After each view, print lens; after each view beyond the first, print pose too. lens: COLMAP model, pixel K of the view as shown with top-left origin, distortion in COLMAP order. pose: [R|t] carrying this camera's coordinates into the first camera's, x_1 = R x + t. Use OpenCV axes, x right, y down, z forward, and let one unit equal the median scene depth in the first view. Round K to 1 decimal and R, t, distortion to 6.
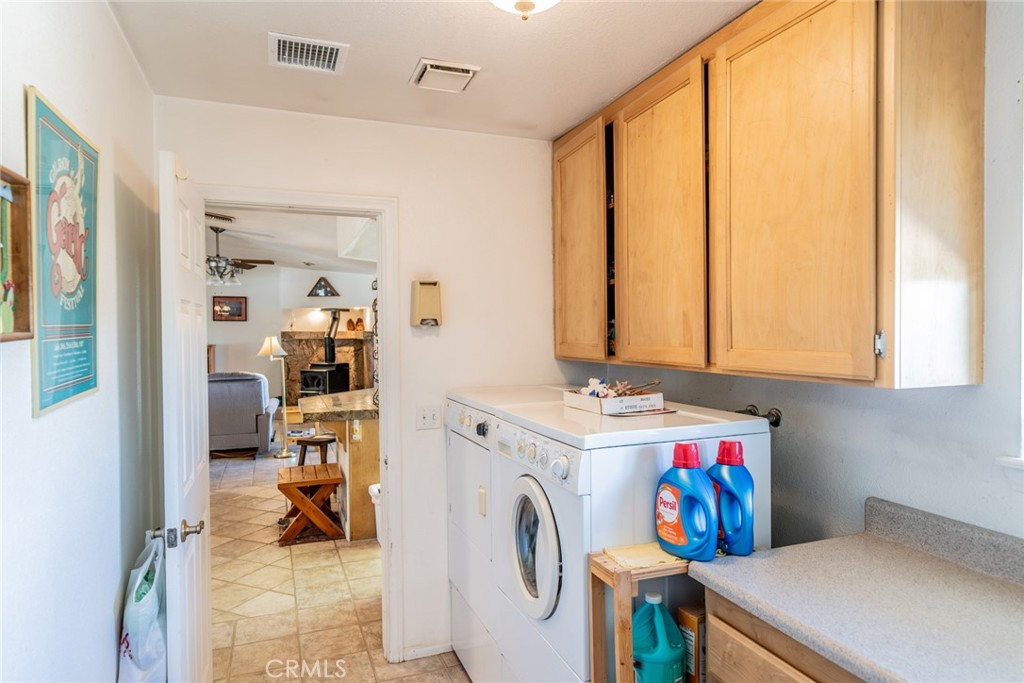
lens RADIAL K [[624.6, 0, 512.0], [0, 624.6, 341.5], [0, 0, 1]] dist [-0.000838, -0.000234]
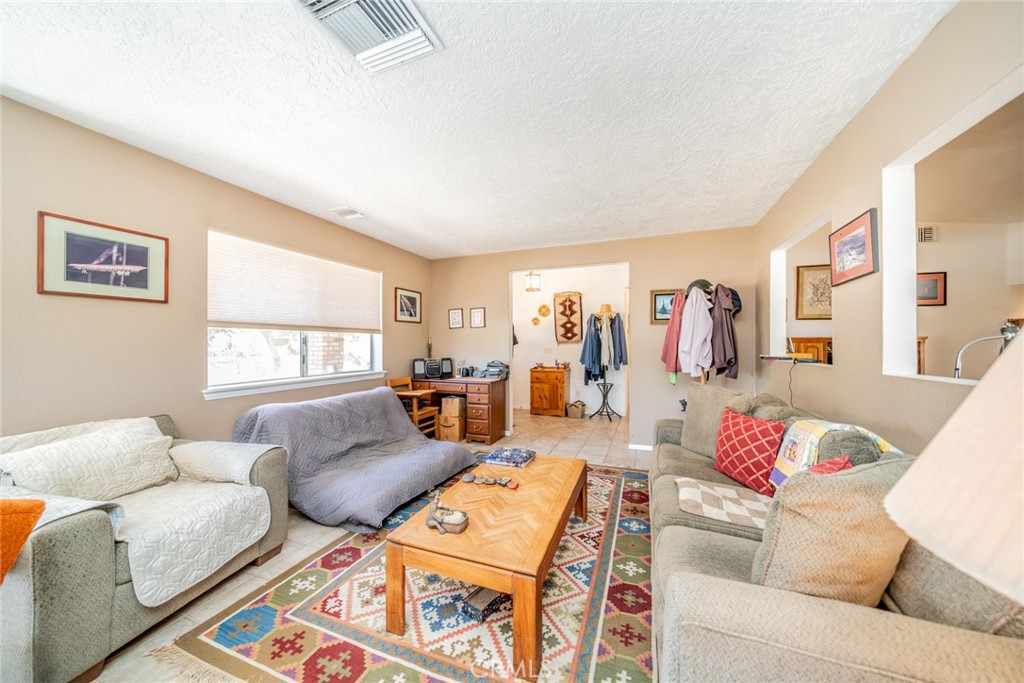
lens RADIAL K [[349.2, 0, 510.5], [0, 349.2, 342.8], [0, 0, 1]] dist [-0.008547, -0.000114]
pose [[0.732855, 0.006957, -0.680349, -0.523750], [-0.019898, 0.999739, -0.011211, 0.025581], [0.680094, 0.021753, 0.732802, 0.365505]]
